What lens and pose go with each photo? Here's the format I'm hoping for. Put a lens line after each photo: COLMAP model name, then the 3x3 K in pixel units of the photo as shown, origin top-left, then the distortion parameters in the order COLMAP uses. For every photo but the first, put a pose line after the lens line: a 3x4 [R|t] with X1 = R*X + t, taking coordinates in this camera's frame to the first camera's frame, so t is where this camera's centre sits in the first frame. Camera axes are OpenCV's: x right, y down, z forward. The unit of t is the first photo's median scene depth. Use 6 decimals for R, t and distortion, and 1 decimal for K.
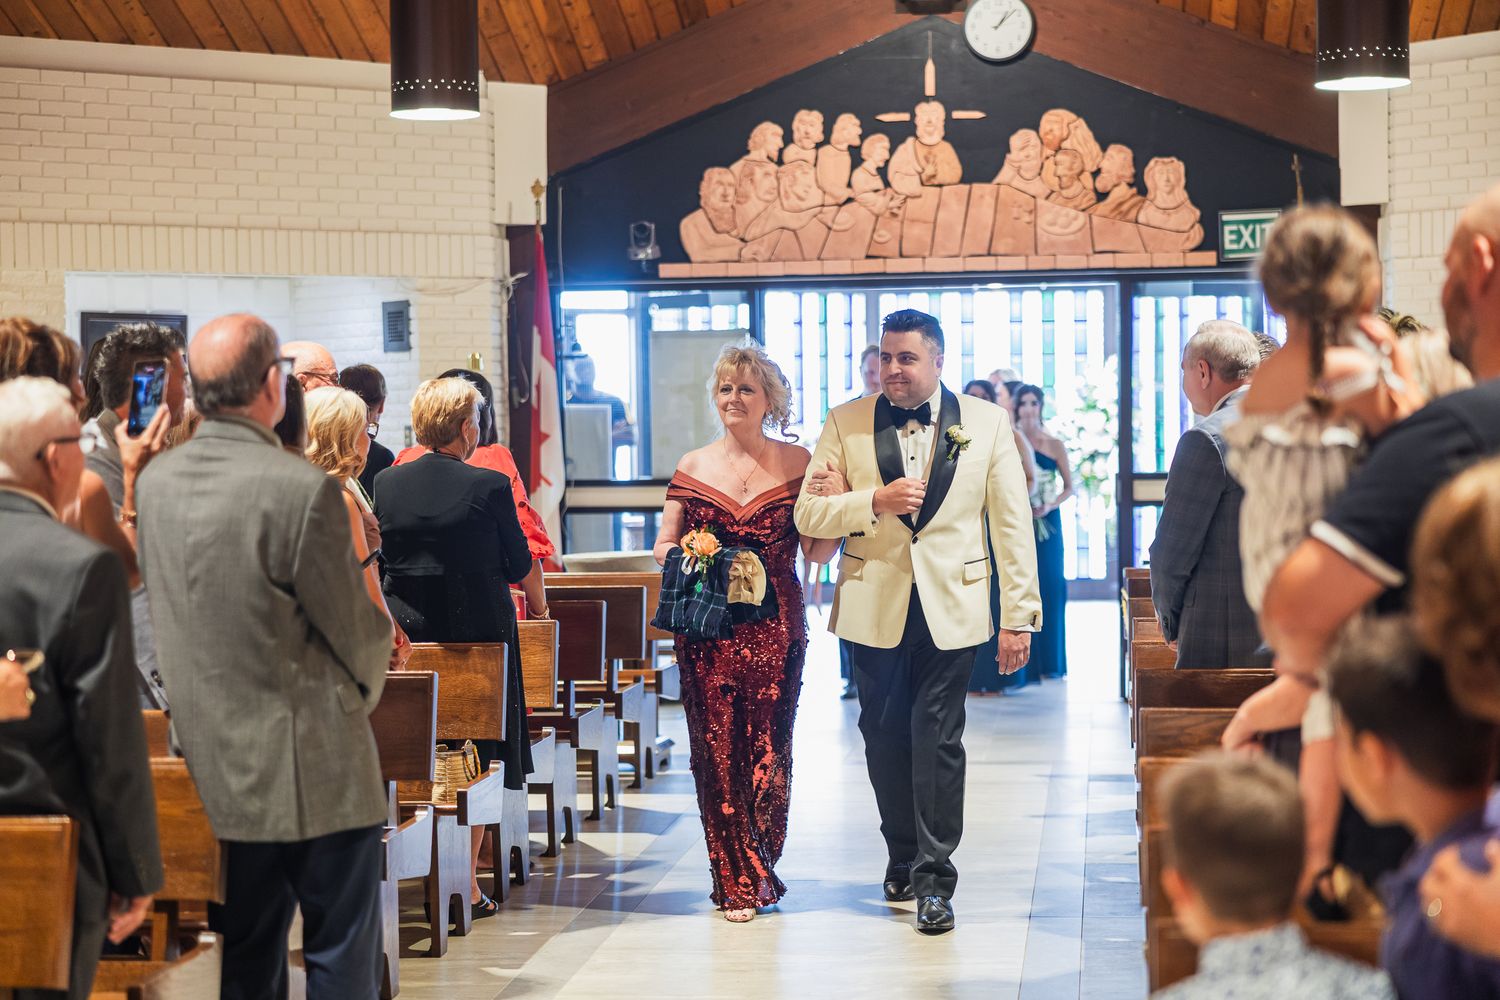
lens RADIAL K [[2842.6, 0, 753.6], [0, 2842.6, 532.2], [0, 0, 1]] dist [0.015807, 0.009788]
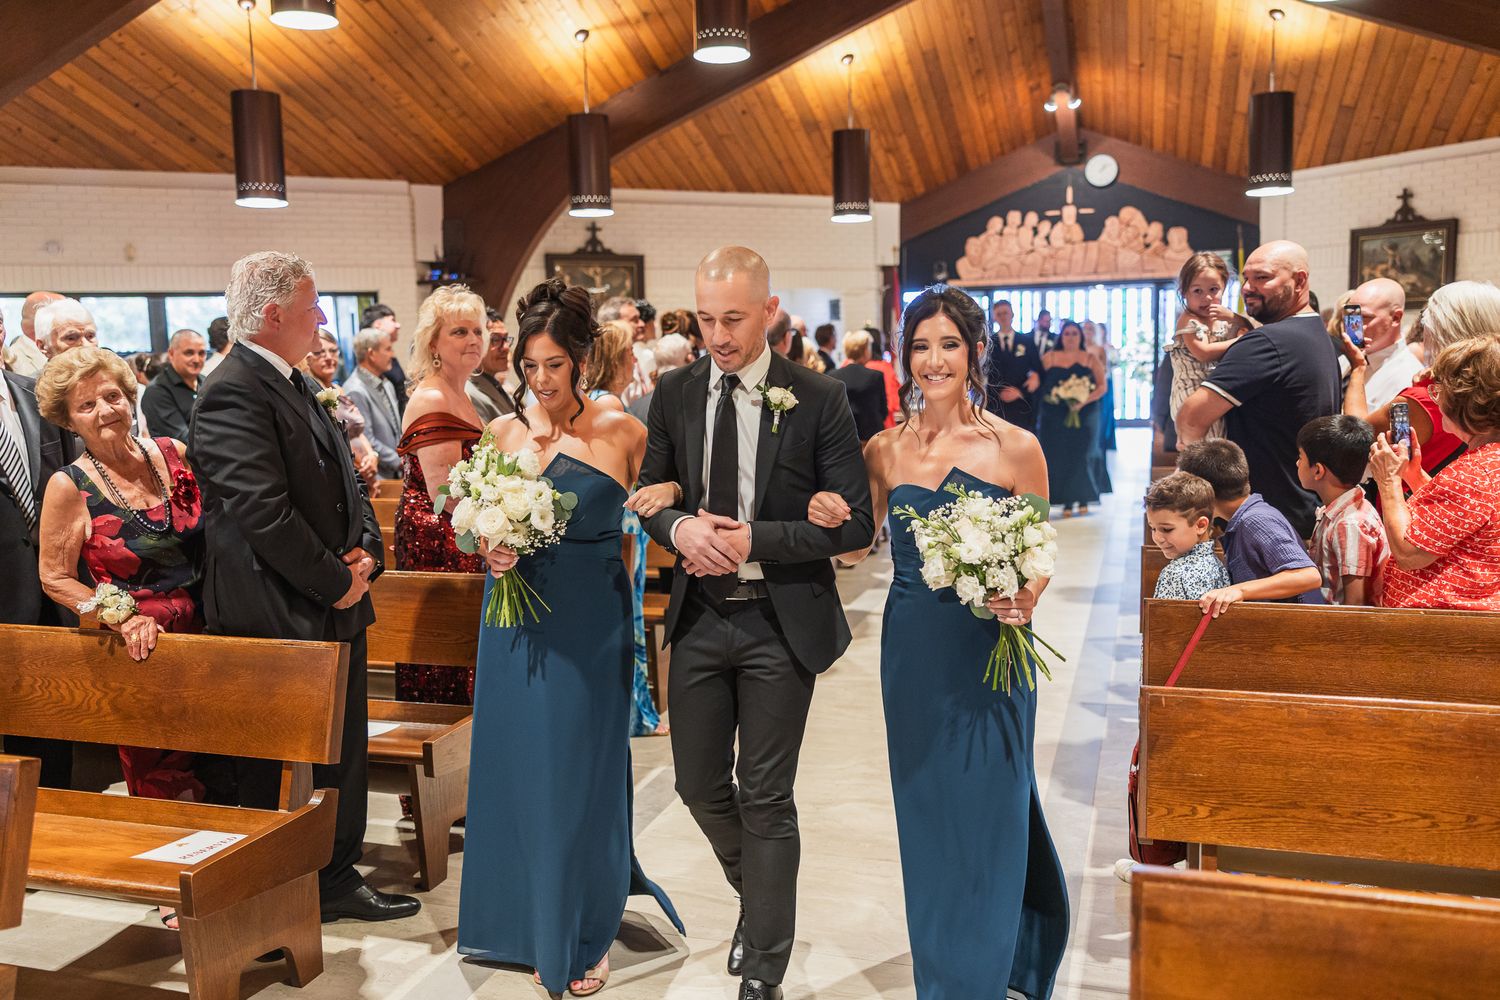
lens RADIAL K [[1245.1, 0, 750.0], [0, 1245.1, 500.0], [0, 0, 1]] dist [0.010451, -0.000802]
pose [[0.981914, 0.012663, -0.188905, 0.002861], [0.002586, 0.996771, 0.080258, 0.001763], [0.189311, -0.079295, 0.978710, -0.037140]]
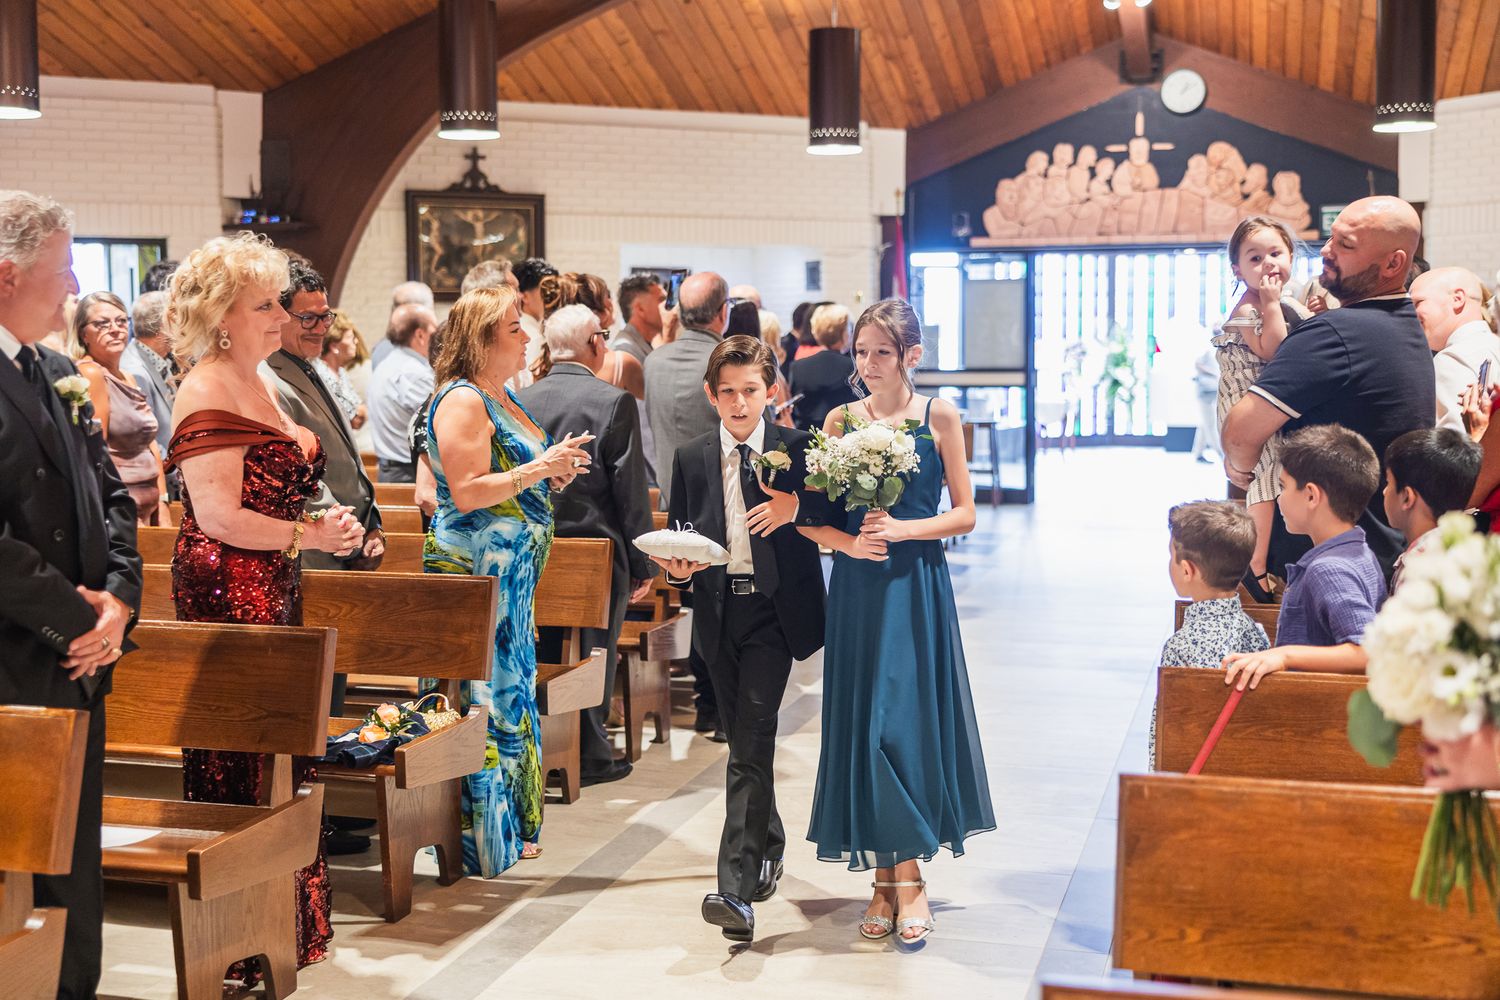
lens RADIAL K [[1791.0, 0, 762.3], [0, 1791.0, 469.8], [0, 0, 1]] dist [-0.017713, 0.044026]
pose [[0.986947, 0.020142, -0.159782, 0.016325], [-0.014257, 0.999180, 0.037889, 0.002621], [0.160414, -0.035116, 0.986425, -0.053257]]
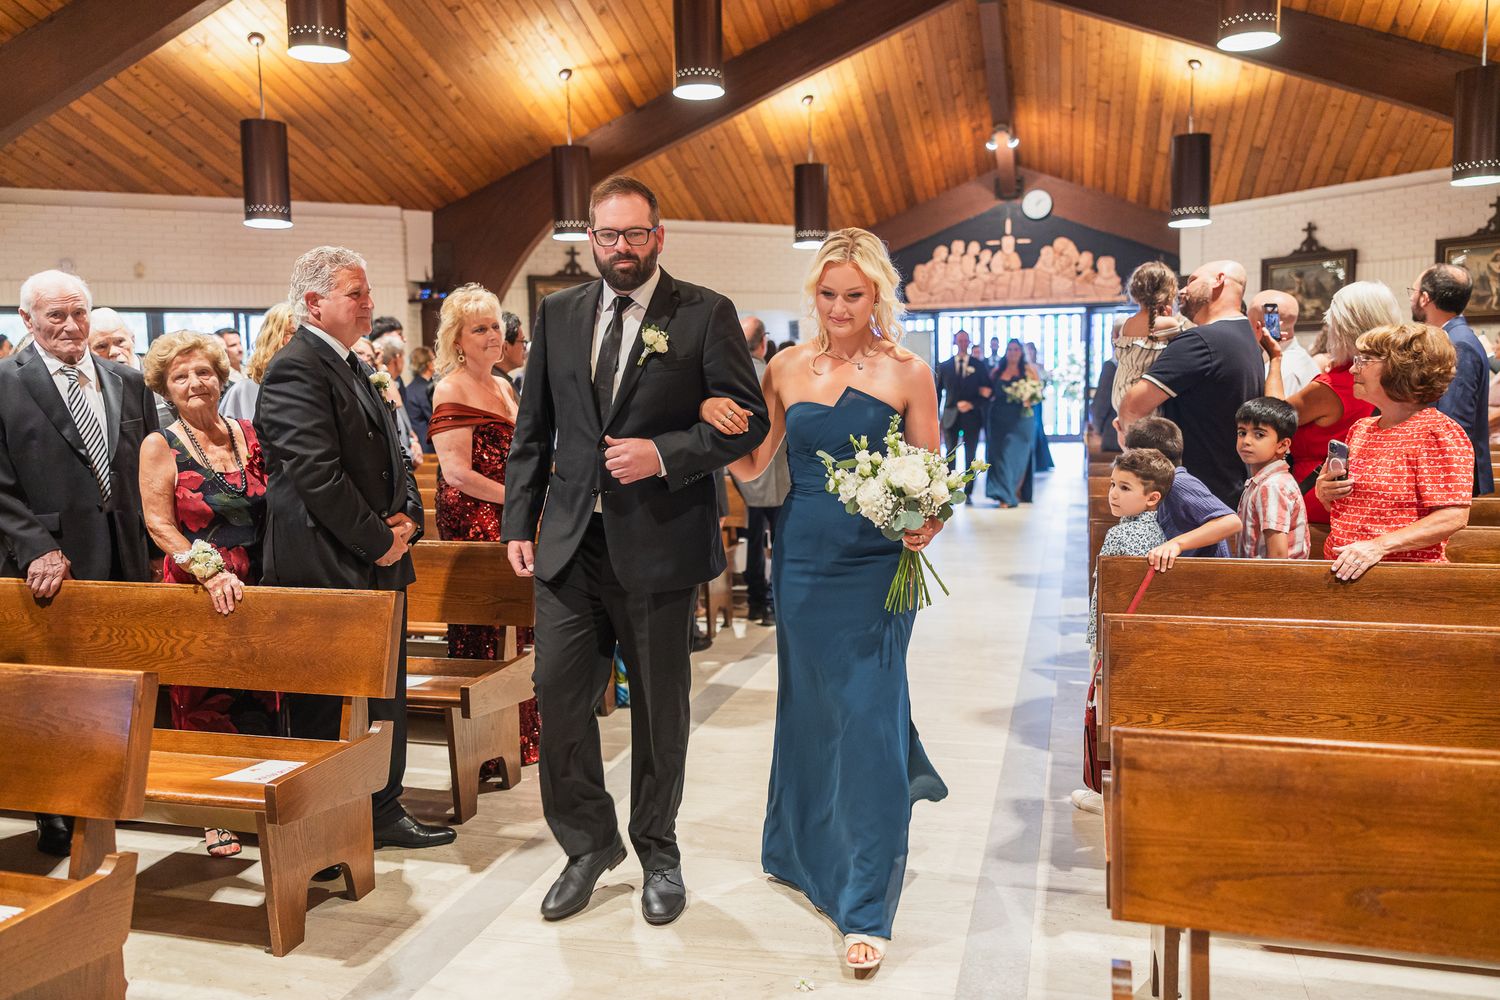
lens RADIAL K [[1172.7, 0, 745.7], [0, 1172.7, 493.6], [0, 0, 1]] dist [0.008053, 0.003251]
pose [[0.988108, 0.009639, -0.153462, -0.004764], [-0.000366, 0.998178, 0.060337, 0.010721], [0.153764, -0.059563, 0.986311, -0.055961]]
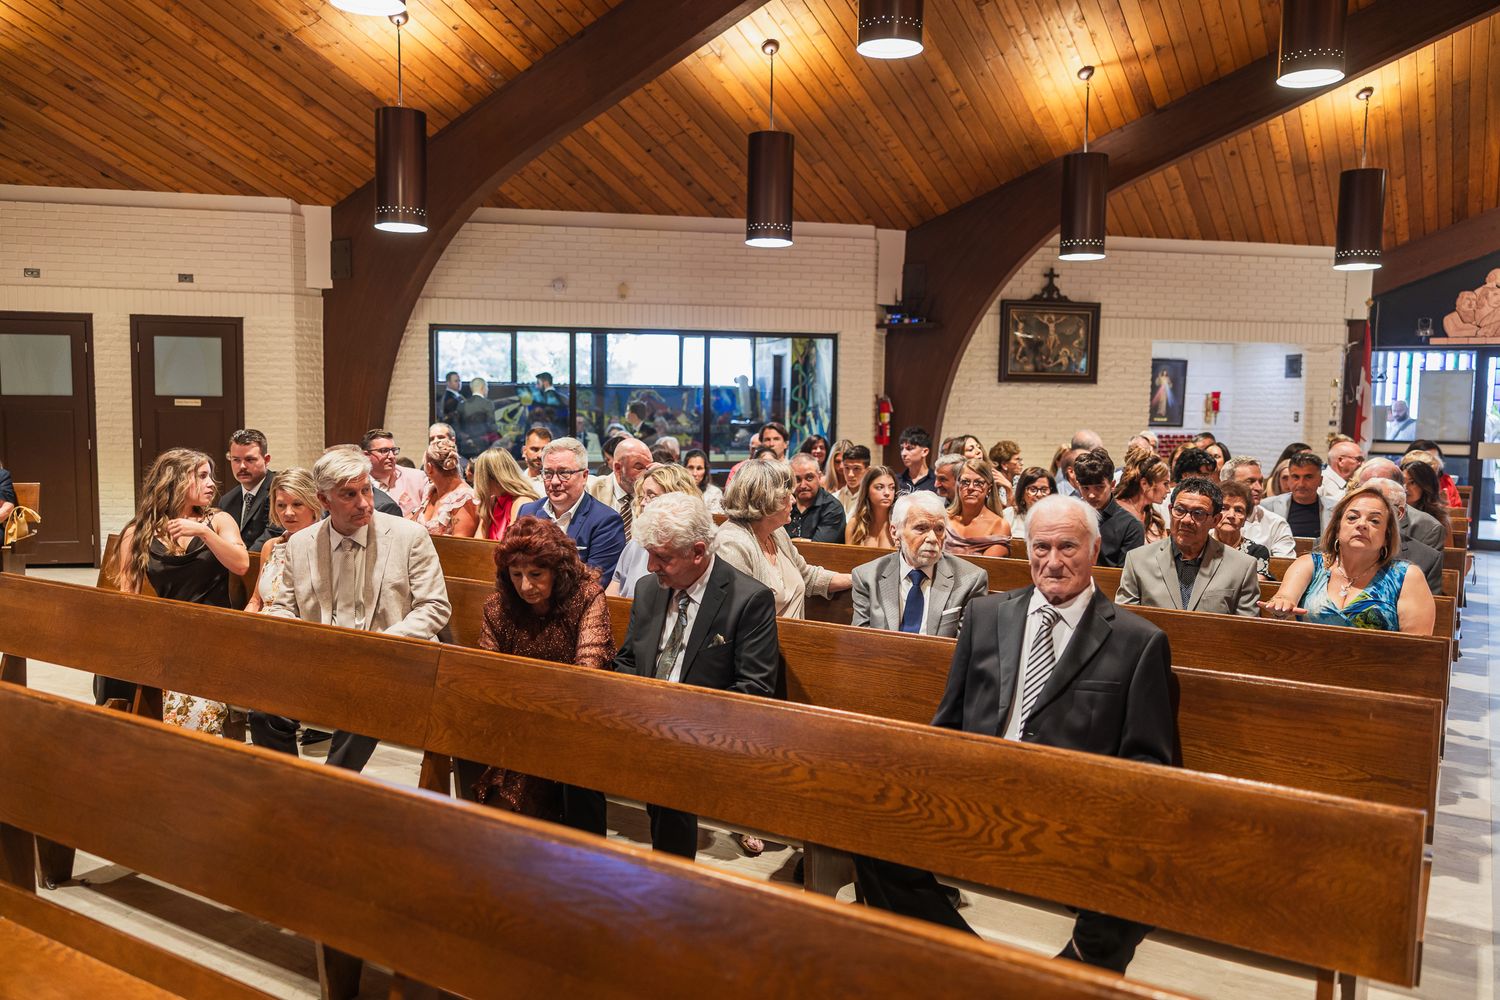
lens RADIAL K [[1166.8, 0, 737.1], [0, 1166.8, 503.4], [0, 0, 1]] dist [0.010440, -0.000649]
pose [[0.905196, 0.065171, -0.419967, -0.126551], [-0.045513, 0.997355, 0.056672, 0.001842], [0.422549, -0.032185, 0.905768, -0.003775]]
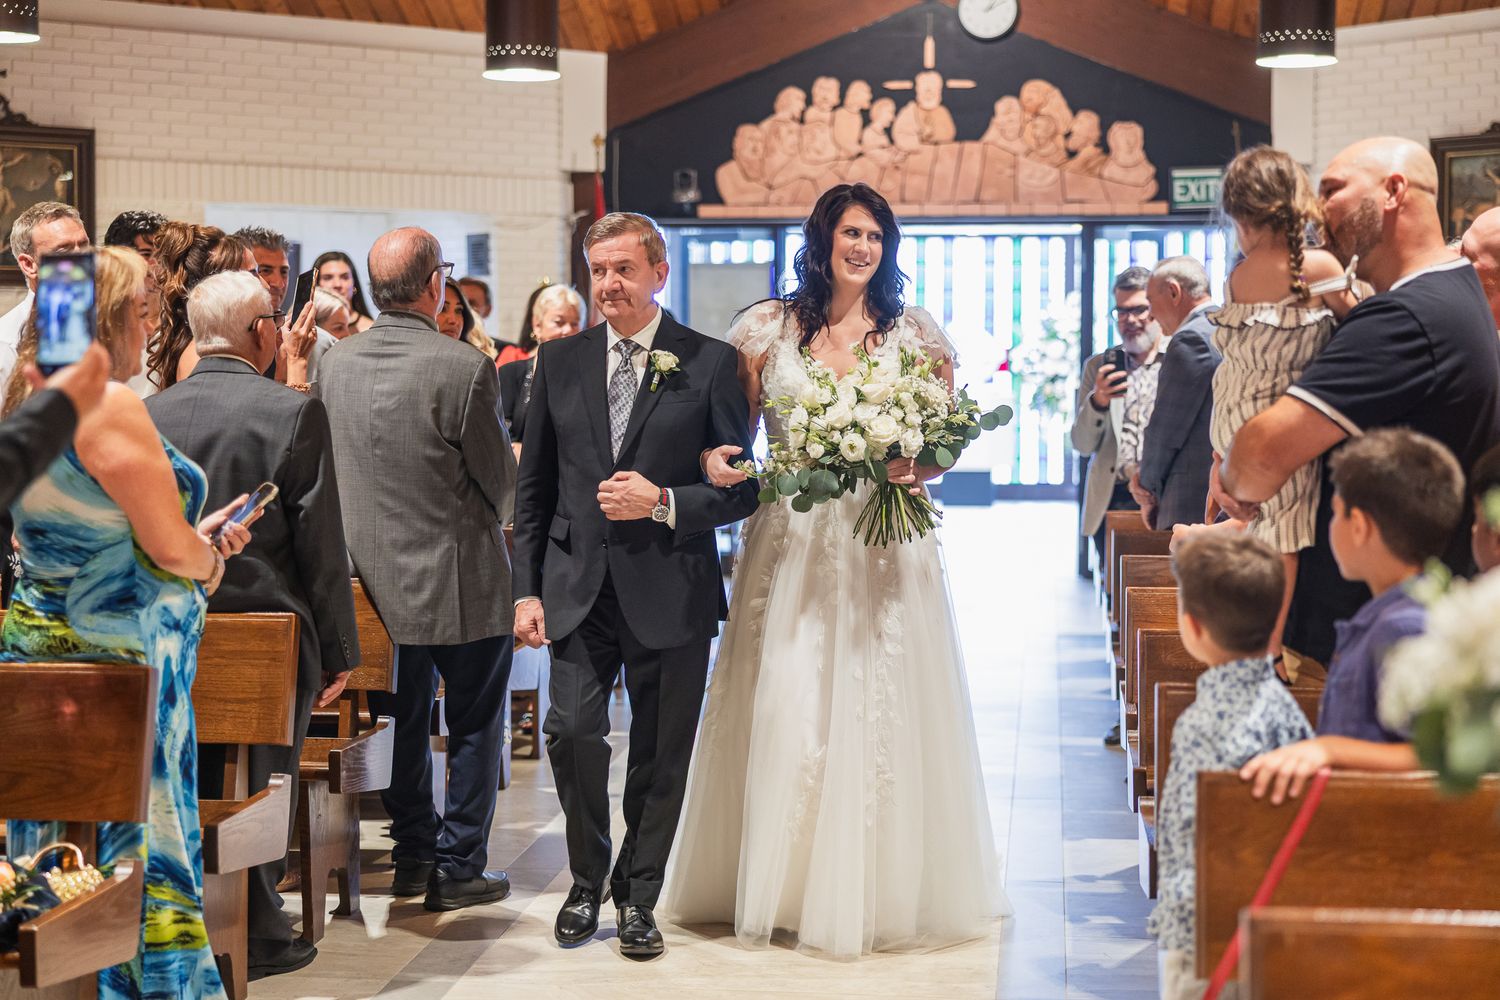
lens RADIAL K [[2486.9, 0, 750.0], [0, 2486.9, 500.0], [0, 0, 1]] dist [0.007179, 0.060374]
pose [[0.999877, 0.015054, 0.004286, -0.014553], [-0.015135, 0.999696, 0.019443, 0.008210], [-0.003992, -0.019505, 0.999802, -0.042826]]
